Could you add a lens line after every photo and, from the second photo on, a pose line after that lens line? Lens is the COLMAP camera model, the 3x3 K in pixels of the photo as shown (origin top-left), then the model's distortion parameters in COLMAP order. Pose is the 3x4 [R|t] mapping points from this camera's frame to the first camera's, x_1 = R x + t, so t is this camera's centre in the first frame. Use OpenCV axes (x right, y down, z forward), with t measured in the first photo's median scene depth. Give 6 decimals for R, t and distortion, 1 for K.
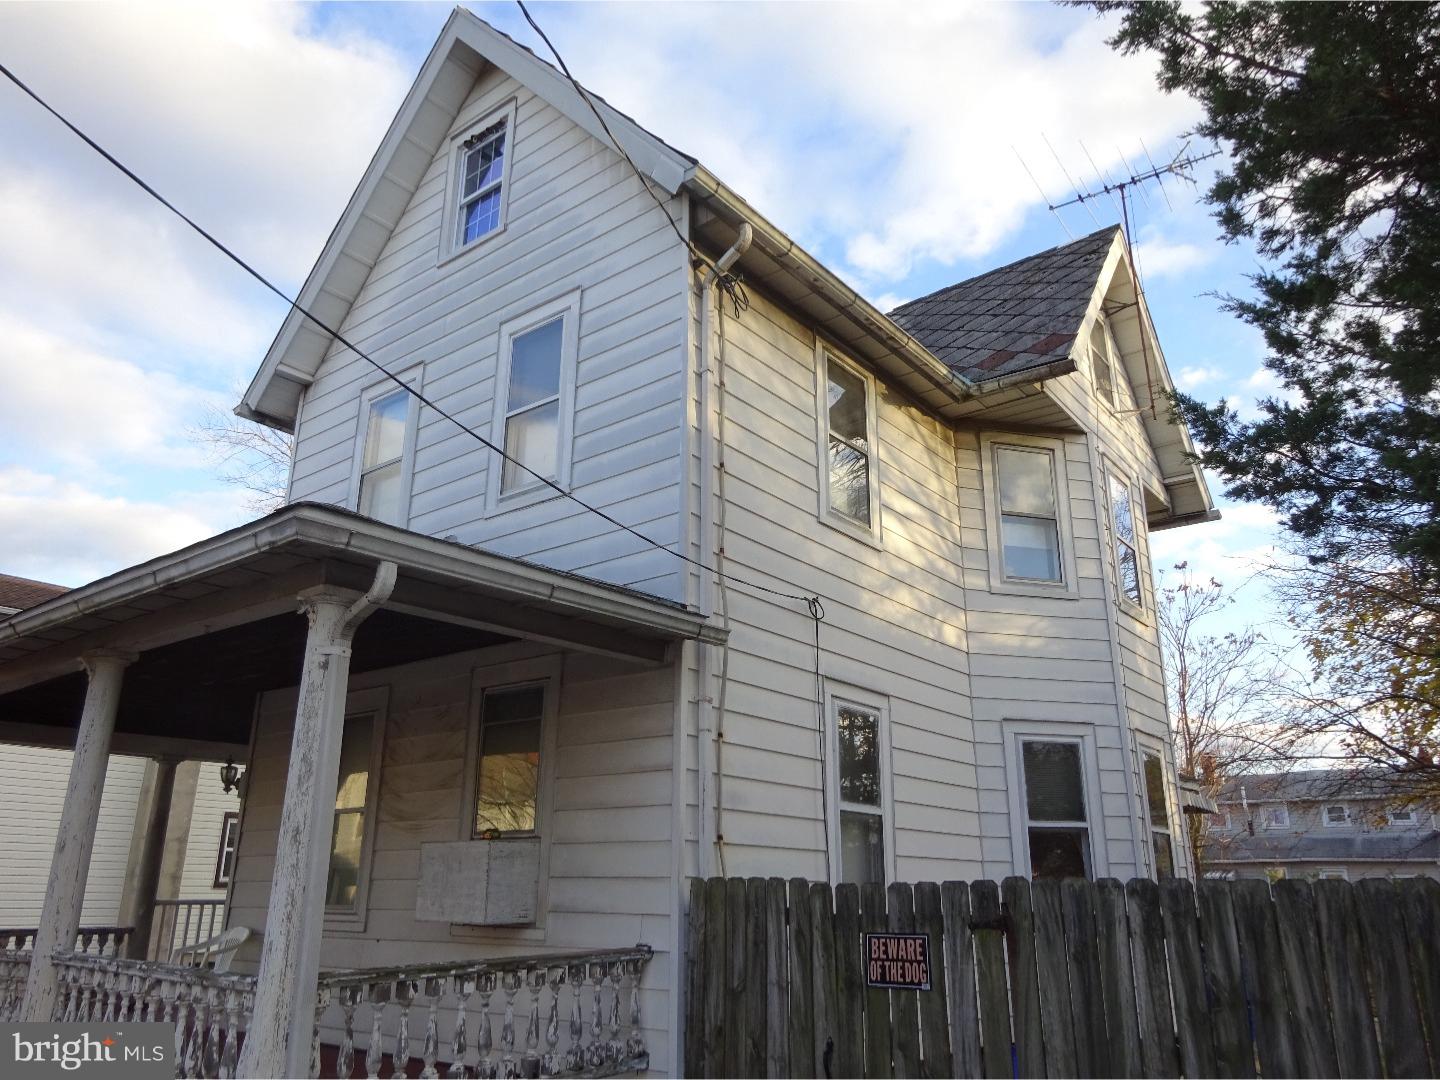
lens RADIAL K [[1051.0, 0, 720.9], [0, 1051.0, 540.0], [0, 0, 1]] dist [0.009286, -0.005684]
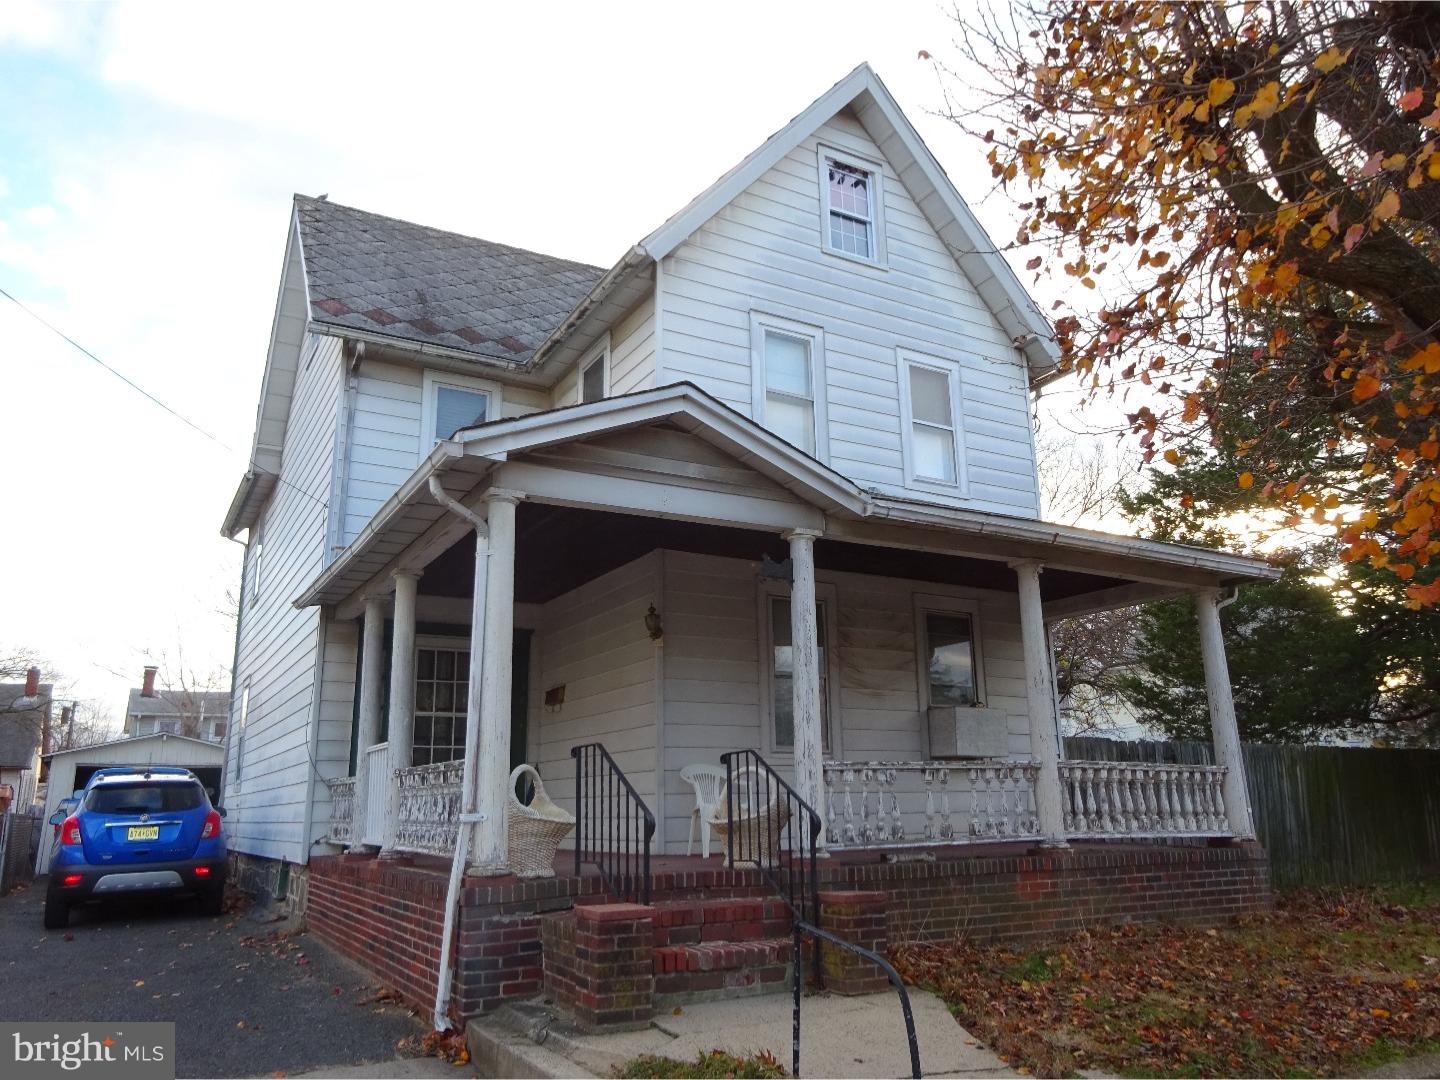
lens RADIAL K [[1051.0, 0, 716.0], [0, 1051.0, 540.3], [0, 0, 1]] dist [0.009286, -0.005684]
pose [[0.378864, 0.222905, 0.898207, -1.613445], [-0.278905, 0.952936, -0.118845, 0.293378], [-0.882425, -0.205489, 0.423202, 0.618015]]
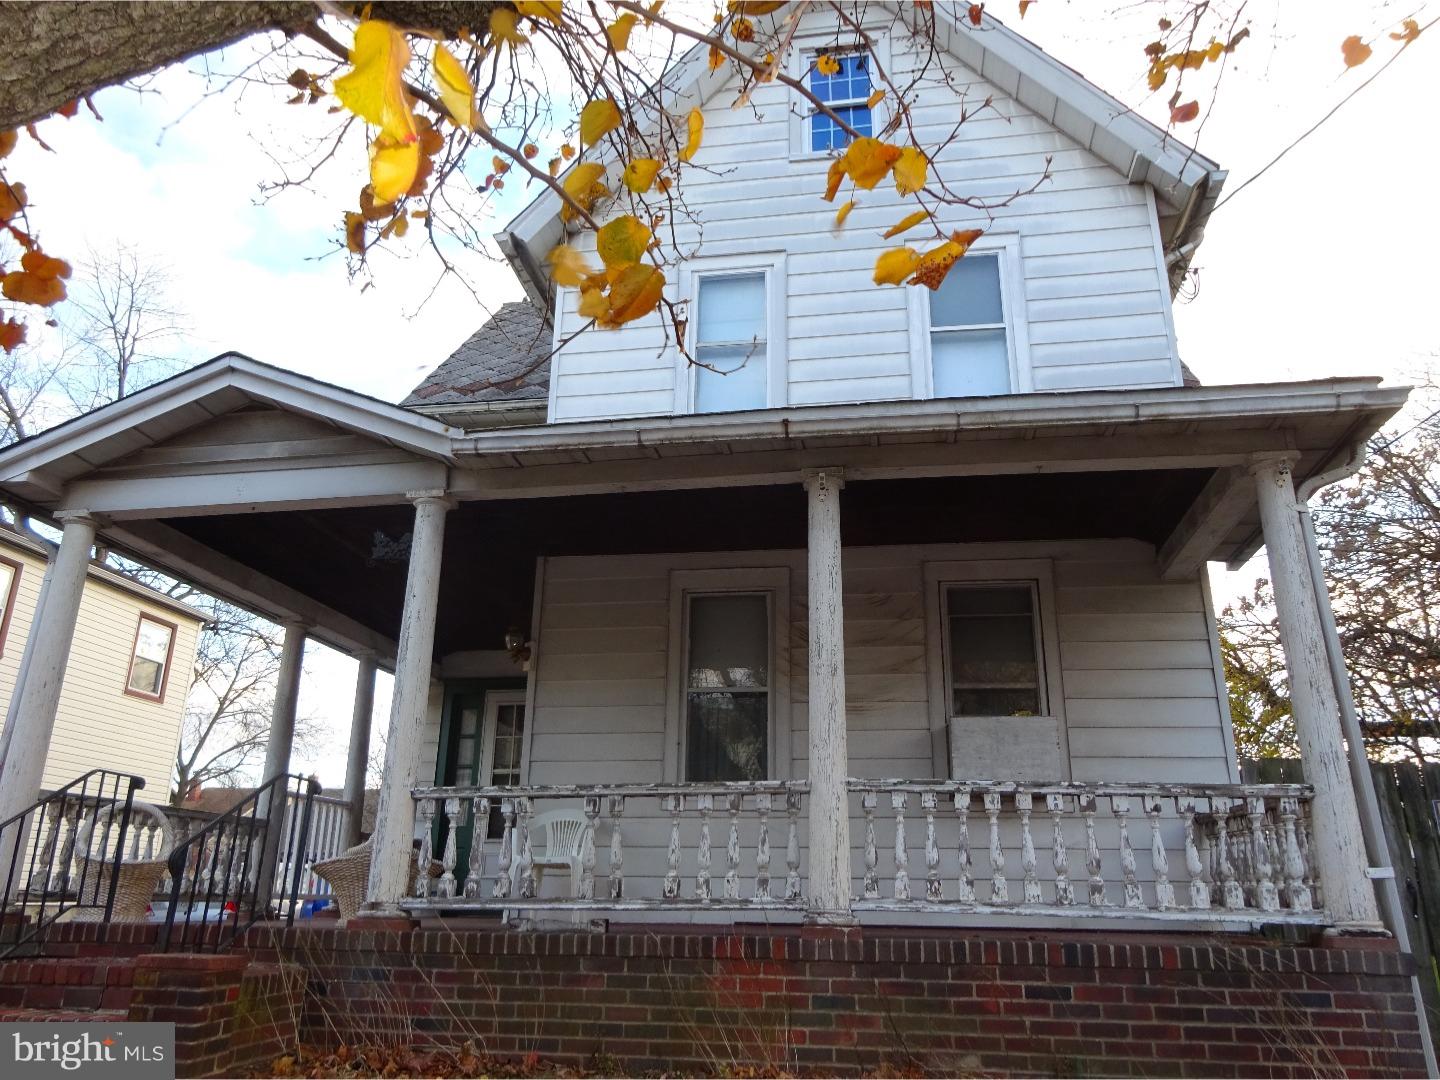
lens RADIAL K [[1051.0, 0, 716.2], [0, 1051.0, 536.7], [0, 0, 1]] dist [0.009286, -0.005684]
pose [[0.872530, 0.172948, 0.456925, -0.858431], [-0.166680, 0.984512, -0.054356, 0.181746], [-0.459249, -0.028733, 0.887843, 0.172956]]
